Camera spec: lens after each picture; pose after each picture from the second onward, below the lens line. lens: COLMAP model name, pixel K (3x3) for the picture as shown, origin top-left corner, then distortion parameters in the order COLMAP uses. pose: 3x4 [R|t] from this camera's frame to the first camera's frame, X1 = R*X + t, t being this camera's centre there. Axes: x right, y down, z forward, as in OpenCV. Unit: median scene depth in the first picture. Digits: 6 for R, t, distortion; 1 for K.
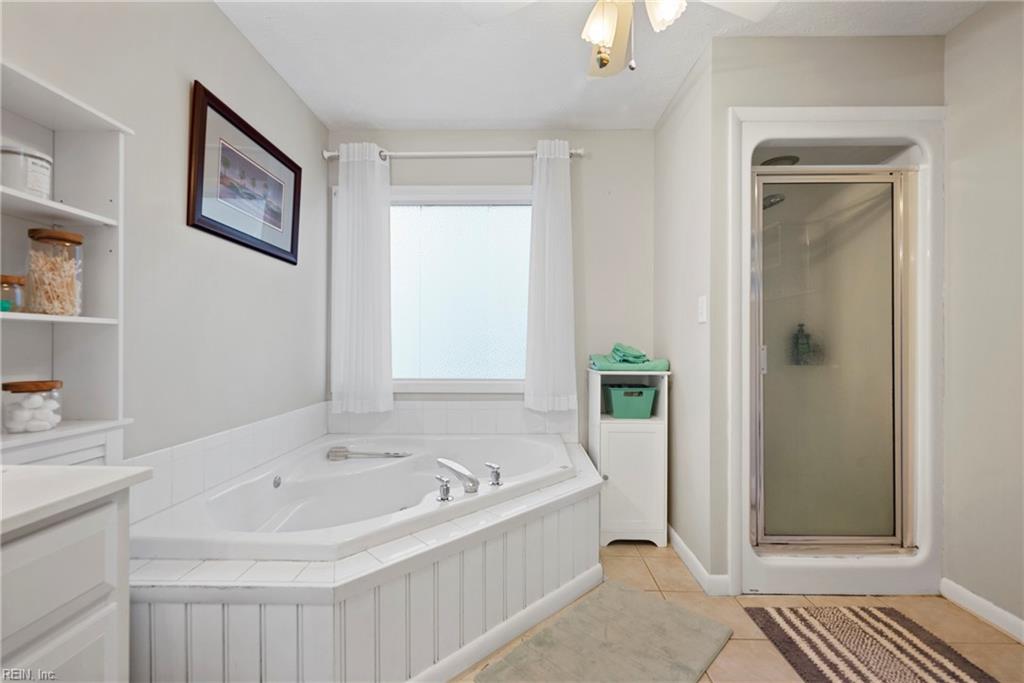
lens RADIAL K [[429.3, 0, 512.1], [0, 429.3, 345.7], [0, 0, 1]] dist [0.000061, 0.000043]
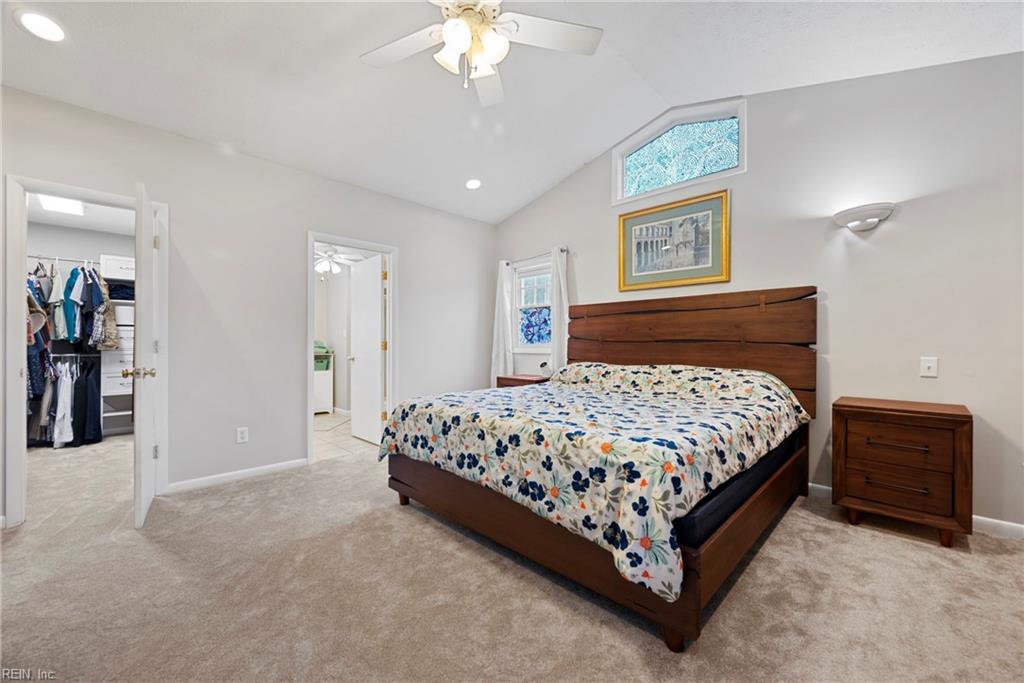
lens RADIAL K [[404.1, 0, 511.6], [0, 404.1, 342.1], [0, 0, 1]] dist [-0.001076, -0.000021]
pose [[0.687545, -0.006837, 0.726110, -0.776319], [0.002946, 0.999974, 0.006627, -0.030428], [-0.726136, -0.002417, 0.687547, -1.725762]]
